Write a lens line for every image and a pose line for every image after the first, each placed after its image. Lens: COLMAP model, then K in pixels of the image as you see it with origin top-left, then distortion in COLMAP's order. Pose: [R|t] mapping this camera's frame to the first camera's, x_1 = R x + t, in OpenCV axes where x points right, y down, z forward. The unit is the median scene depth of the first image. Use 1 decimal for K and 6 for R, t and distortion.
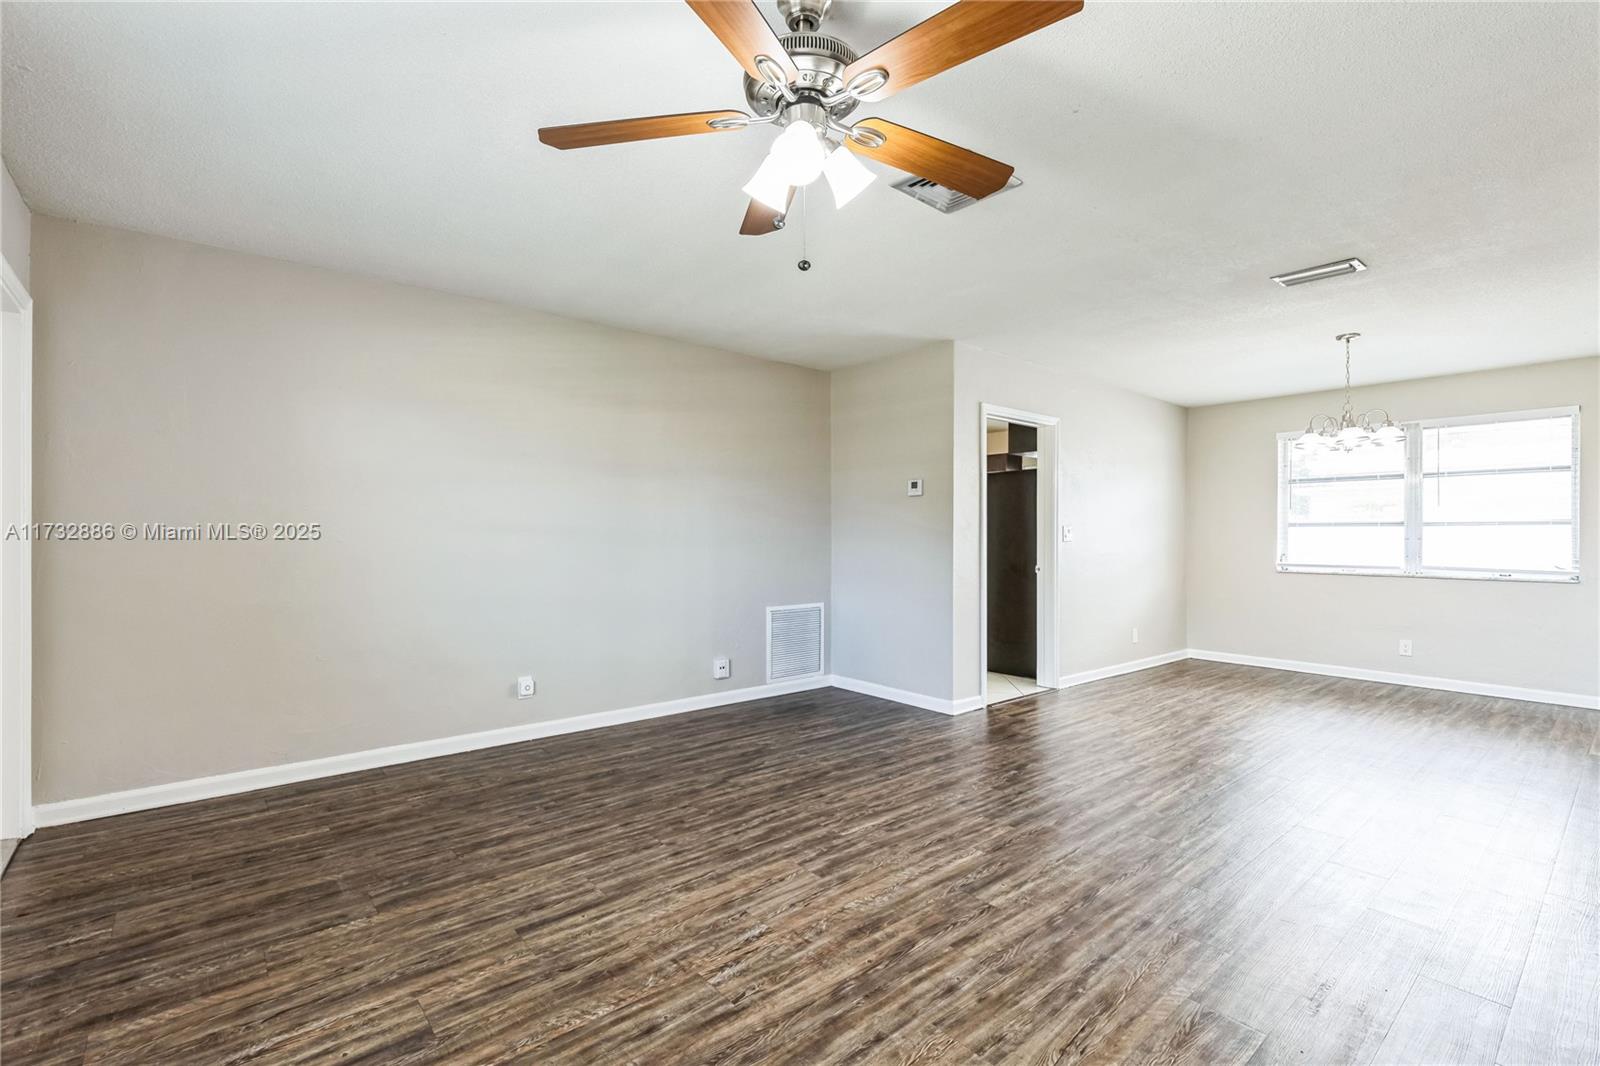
lens RADIAL K [[727.7, 0, 798.2], [0, 727.7, 540.7], [0, 0, 1]] dist [0.005039, -0.000946]
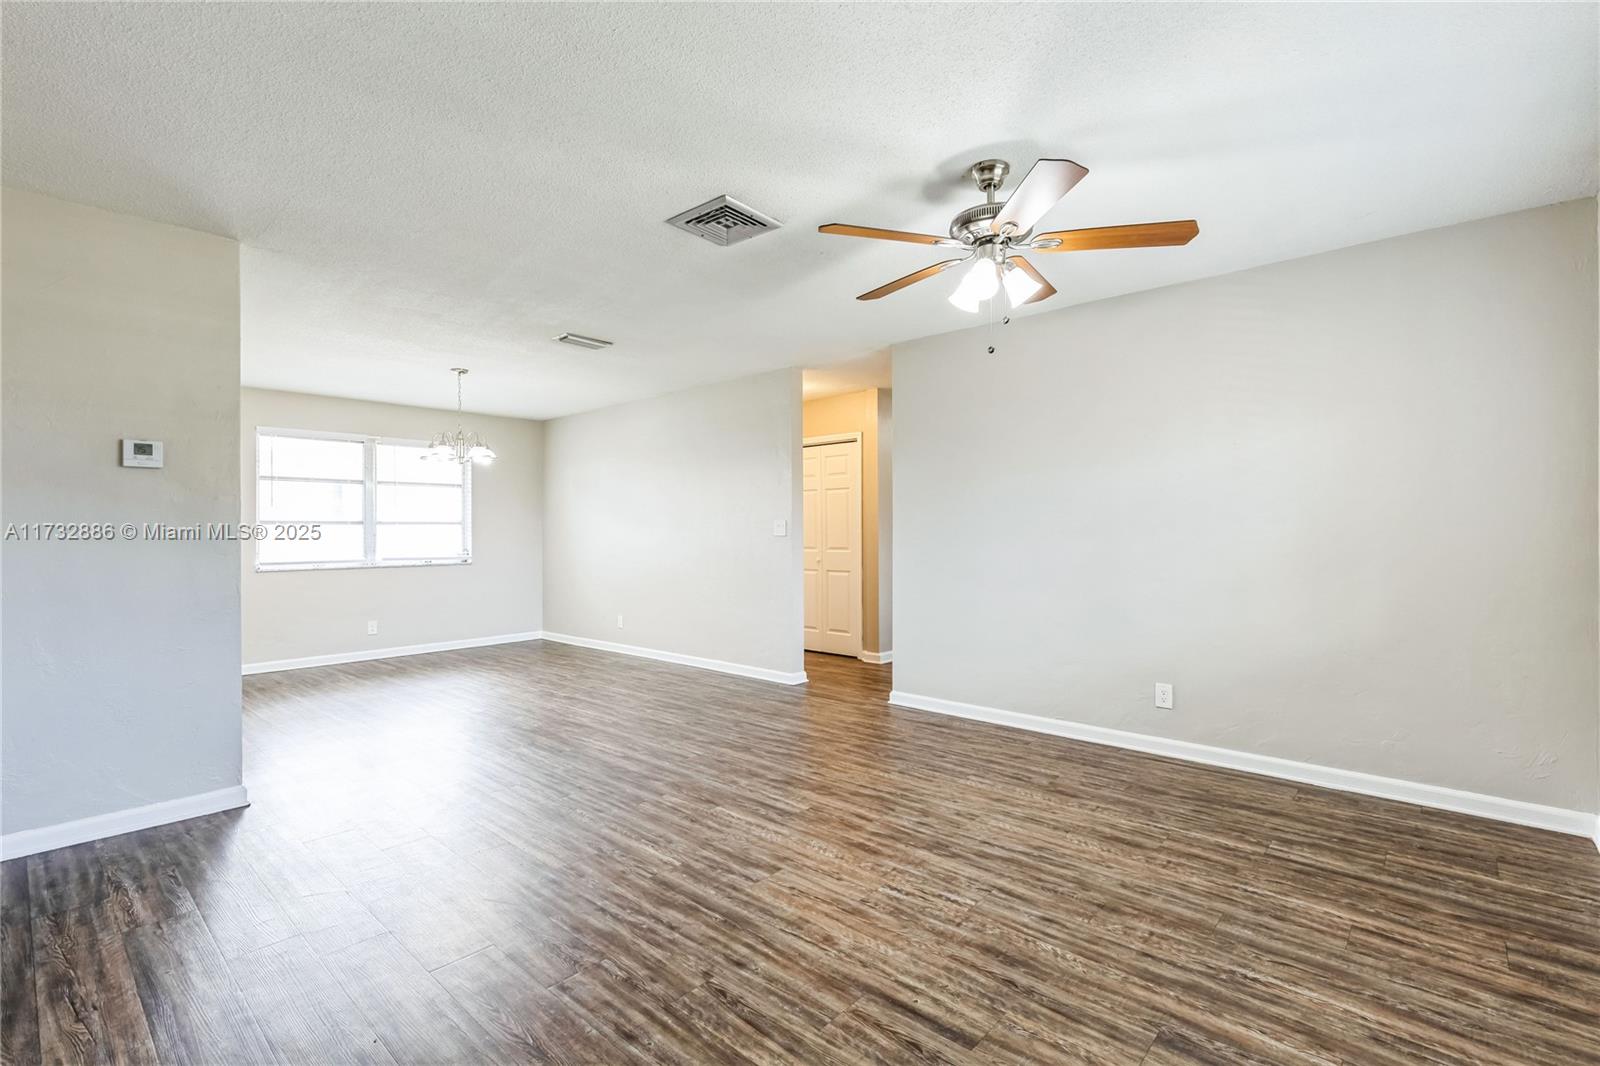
lens RADIAL K [[727.7, 0, 796.7], [0, 727.7, 521.0], [0, 0, 1]] dist [0.005039, -0.000946]
pose [[-0.143555, 0.011196, 0.989579, -1.091892], [0.013489, 0.999865, -0.009355, -0.014037], [-0.989550, 0.012006, -0.143687, 1.247873]]
